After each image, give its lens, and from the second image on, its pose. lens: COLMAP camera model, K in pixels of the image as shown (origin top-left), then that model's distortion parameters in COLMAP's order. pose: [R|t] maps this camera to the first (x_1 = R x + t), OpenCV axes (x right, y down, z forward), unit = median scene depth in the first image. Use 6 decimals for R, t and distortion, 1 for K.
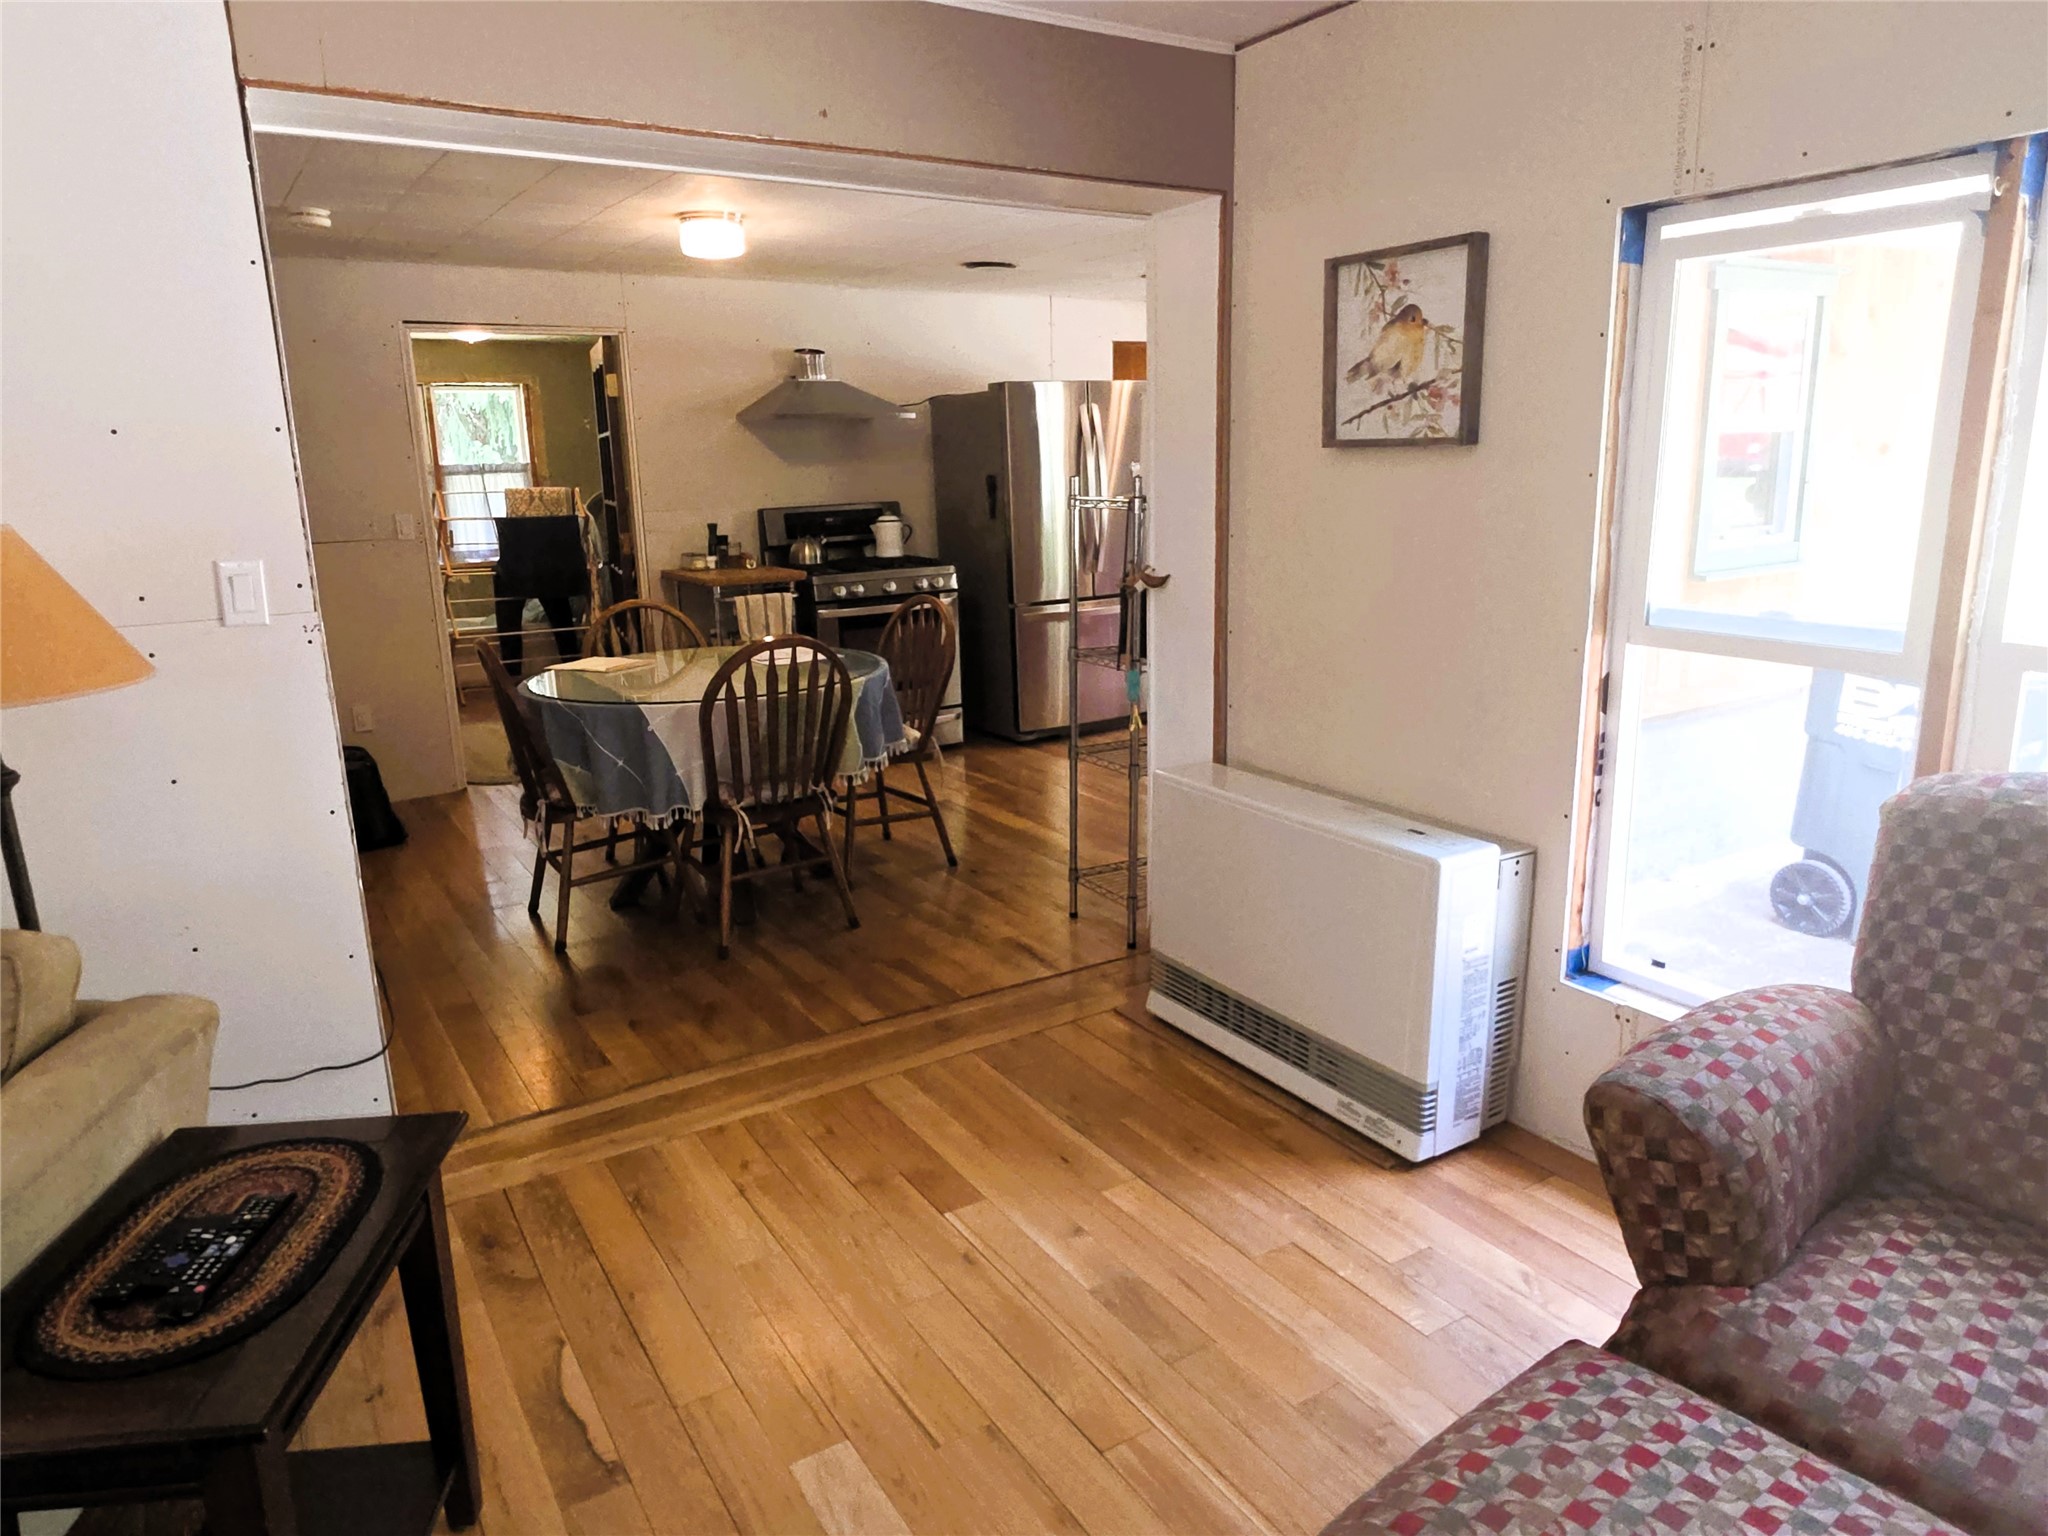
lens RADIAL K [[1309.3, 0, 1022.7], [0, 1309.3, 769.7], [0, 0, 1]] dist [0.002848, -0.002336]
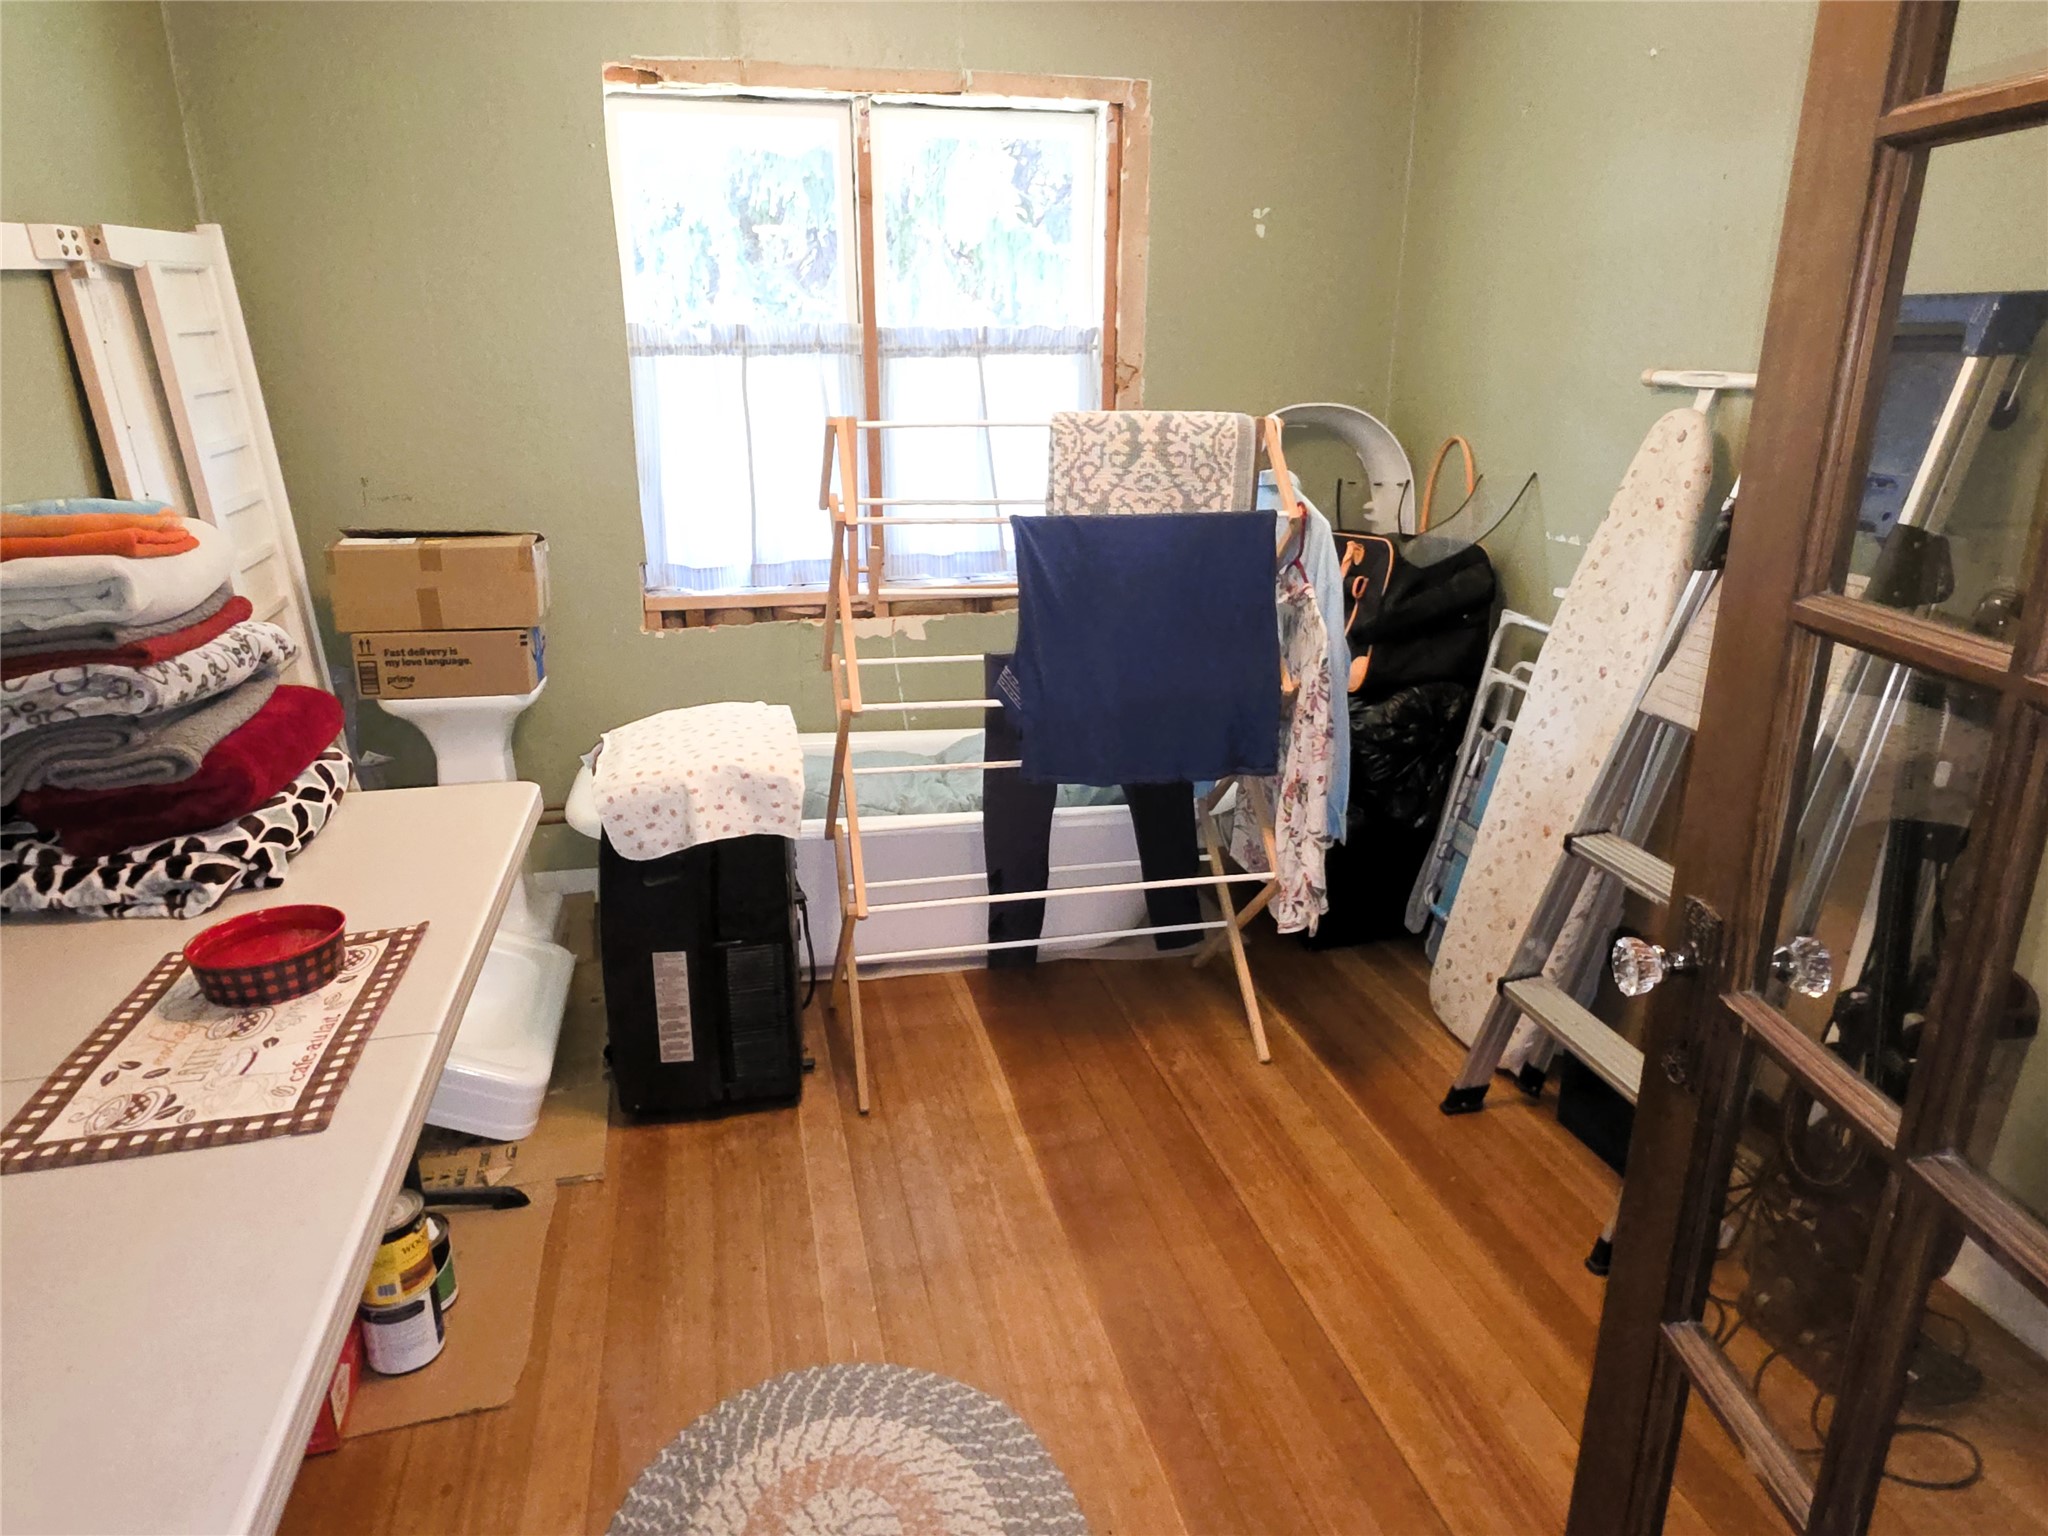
lens RADIAL K [[1309.3, 0, 1024.4], [0, 1309.3, 765.2], [0, 0, 1]] dist [0.002848, -0.002336]
pose [[0.943127, 0.125861, -0.307686, -0.270372], [-0.099080, 0.989917, 0.101229, -0.148800], [0.317324, -0.064987, 0.946088, 0.641085]]
